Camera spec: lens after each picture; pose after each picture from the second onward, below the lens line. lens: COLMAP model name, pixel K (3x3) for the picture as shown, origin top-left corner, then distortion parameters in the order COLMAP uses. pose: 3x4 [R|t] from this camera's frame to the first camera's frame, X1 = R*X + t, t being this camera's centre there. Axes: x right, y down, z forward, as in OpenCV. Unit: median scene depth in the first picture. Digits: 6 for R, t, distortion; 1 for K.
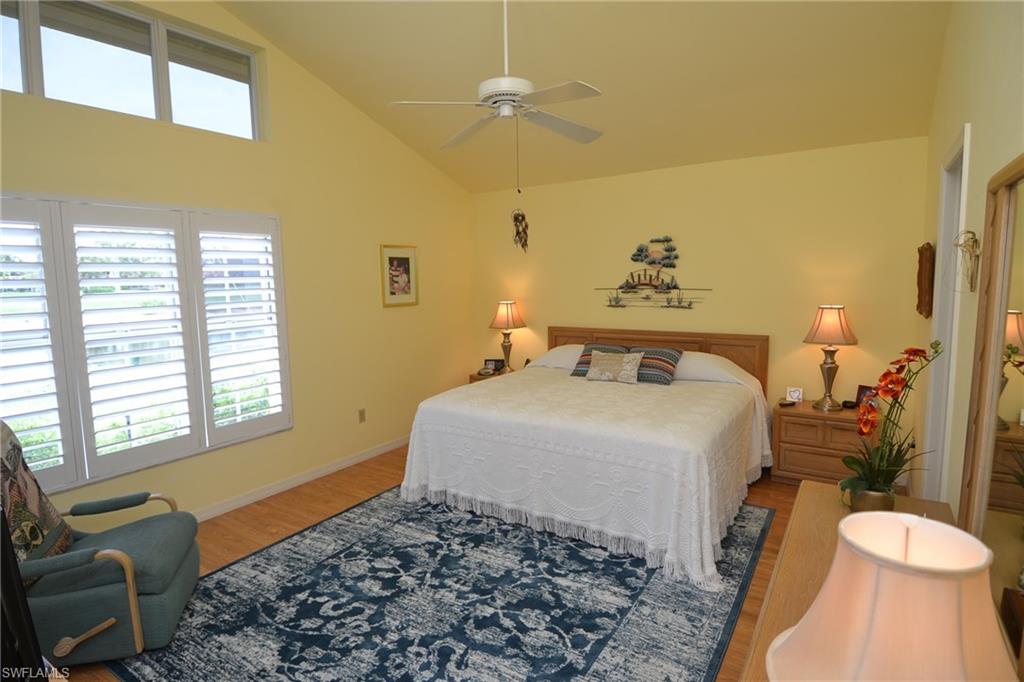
lens RADIAL K [[543.2, 0, 499.3], [0, 543.2, 335.3], [0, 0, 1]] dist [0.056086, -0.059909]
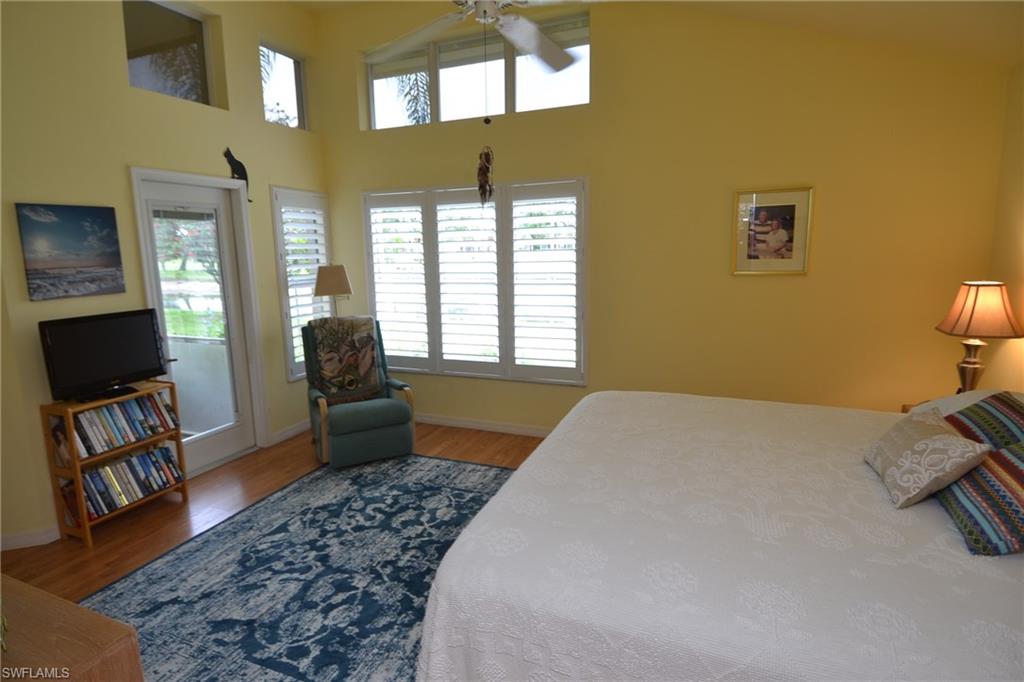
lens RADIAL K [[543.2, 0, 499.3], [0, 543.2, 335.3], [0, 0, 1]] dist [0.056086, -0.059909]
pose [[0.189729, 0.171914, -0.966669, 0.851511], [-0.086866, 0.983630, 0.157881, -0.110522], [0.977986, 0.054016, 0.201556, 0.952908]]
